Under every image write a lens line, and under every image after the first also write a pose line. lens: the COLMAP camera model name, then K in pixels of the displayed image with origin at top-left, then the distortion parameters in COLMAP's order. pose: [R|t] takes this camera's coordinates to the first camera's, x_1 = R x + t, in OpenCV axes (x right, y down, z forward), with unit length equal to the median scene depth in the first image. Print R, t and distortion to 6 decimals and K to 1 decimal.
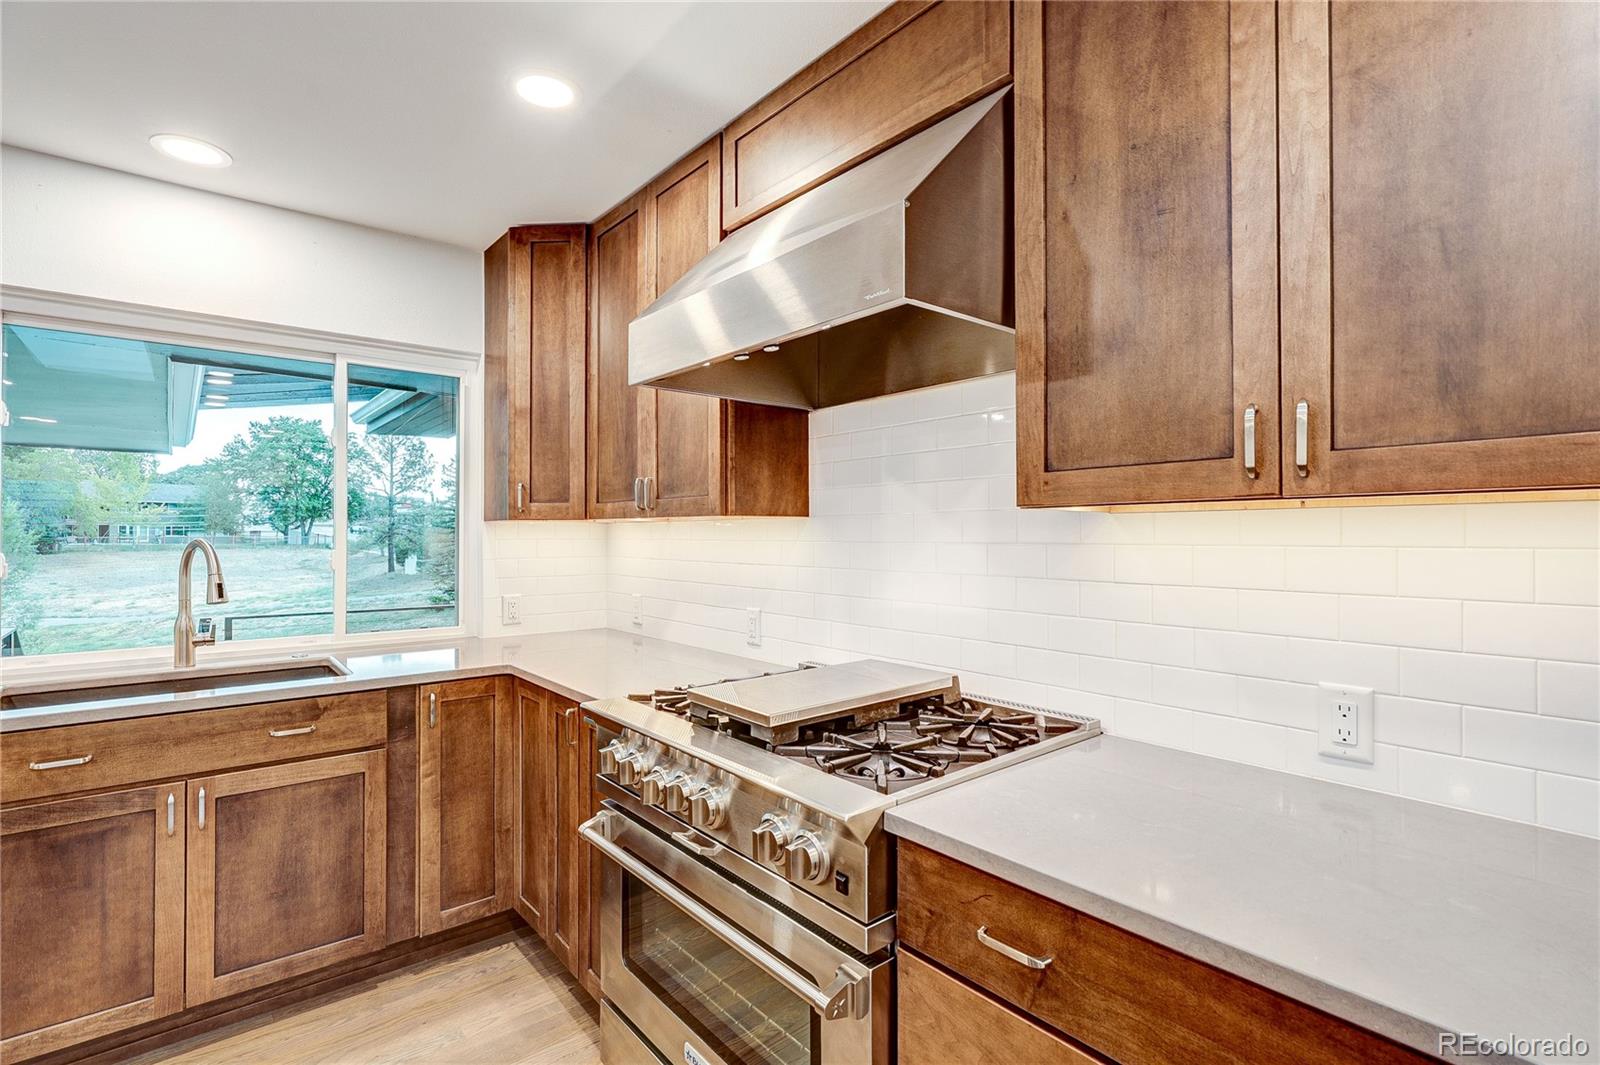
lens RADIAL K [[751.0, 0, 803.1], [0, 751.0, 532.2], [0, 0, 1]] dist [-0.003737, -0.000920]
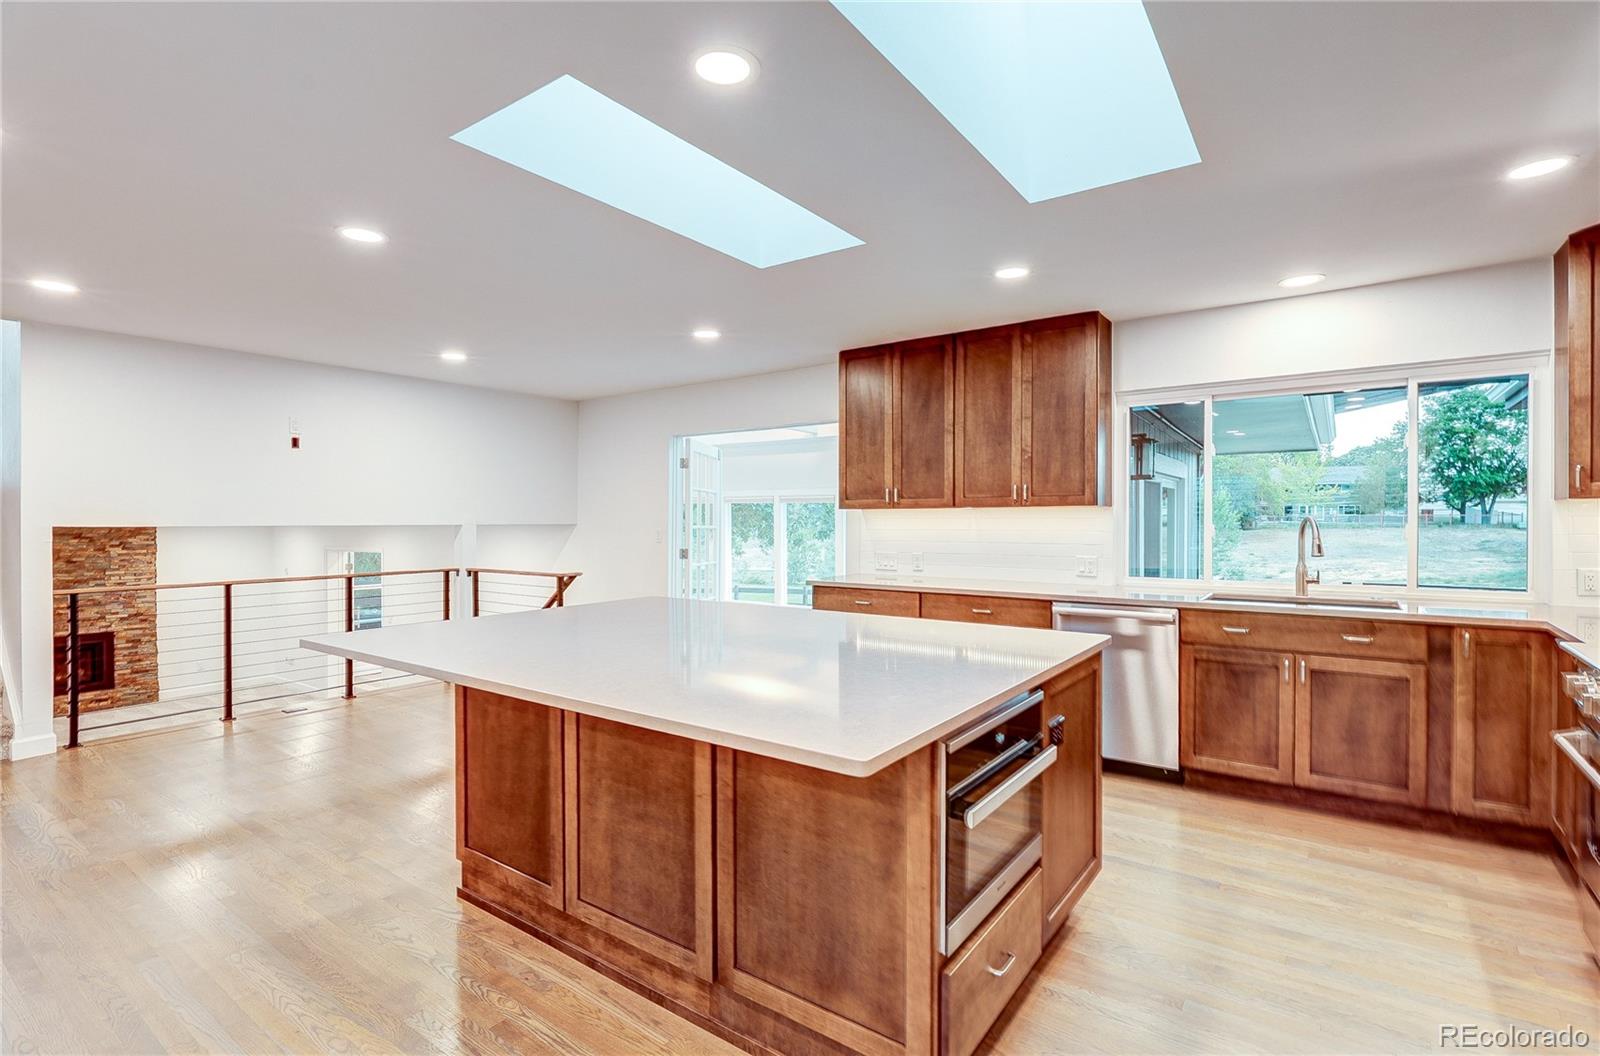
lens RADIAL K [[757.1, 0, 795.7], [0, 757.1, 524.3], [0, 0, 1]] dist [-0.004462, -0.000067]
pose [[0.237876, 0.008210, -0.971261, 0.481310], [0.009099, 0.999902, 0.010681, -0.001862], [0.971253, -0.011379, 0.237778, -0.432896]]
